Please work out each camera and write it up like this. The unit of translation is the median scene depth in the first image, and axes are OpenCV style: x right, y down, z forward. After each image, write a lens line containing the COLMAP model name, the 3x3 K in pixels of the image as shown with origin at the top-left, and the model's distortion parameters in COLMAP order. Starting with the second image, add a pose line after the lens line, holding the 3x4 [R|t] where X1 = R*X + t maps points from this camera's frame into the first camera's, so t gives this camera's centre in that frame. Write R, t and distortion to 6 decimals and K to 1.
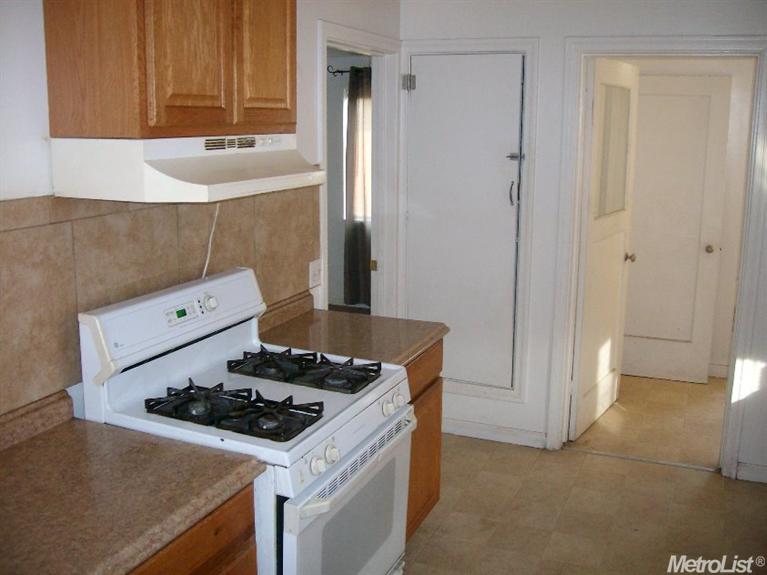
lens RADIAL K [[799.2, 0, 383.5], [0, 799.2, 287.5], [0, 0, 1]] dist [-0.156312, 0.020267]
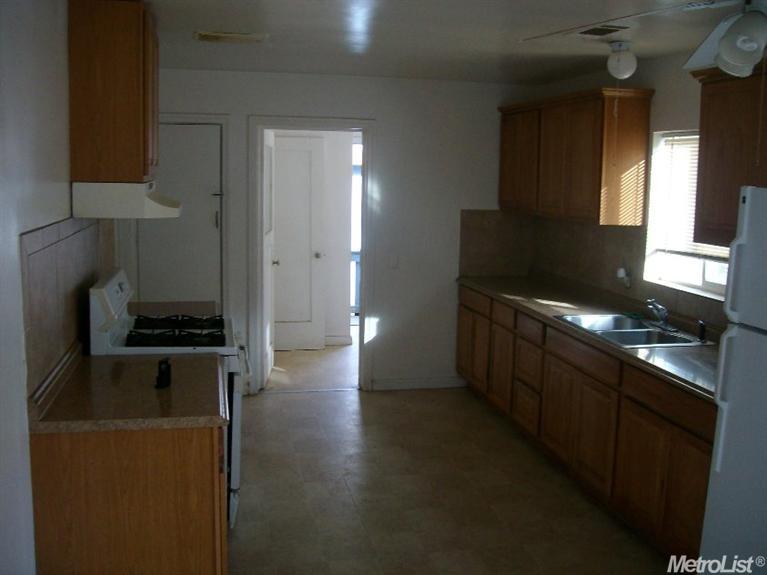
lens RADIAL K [[799.2, 0, 383.5], [0, 799.2, 287.5], [0, 0, 1]] dist [-0.156312, 0.020267]
pose [[0.816325, -0.076281, 0.572533, -0.446422], [0.106917, 0.994067, -0.020000, 0.070060], [-0.567610, 0.077540, 0.819638, -0.375775]]
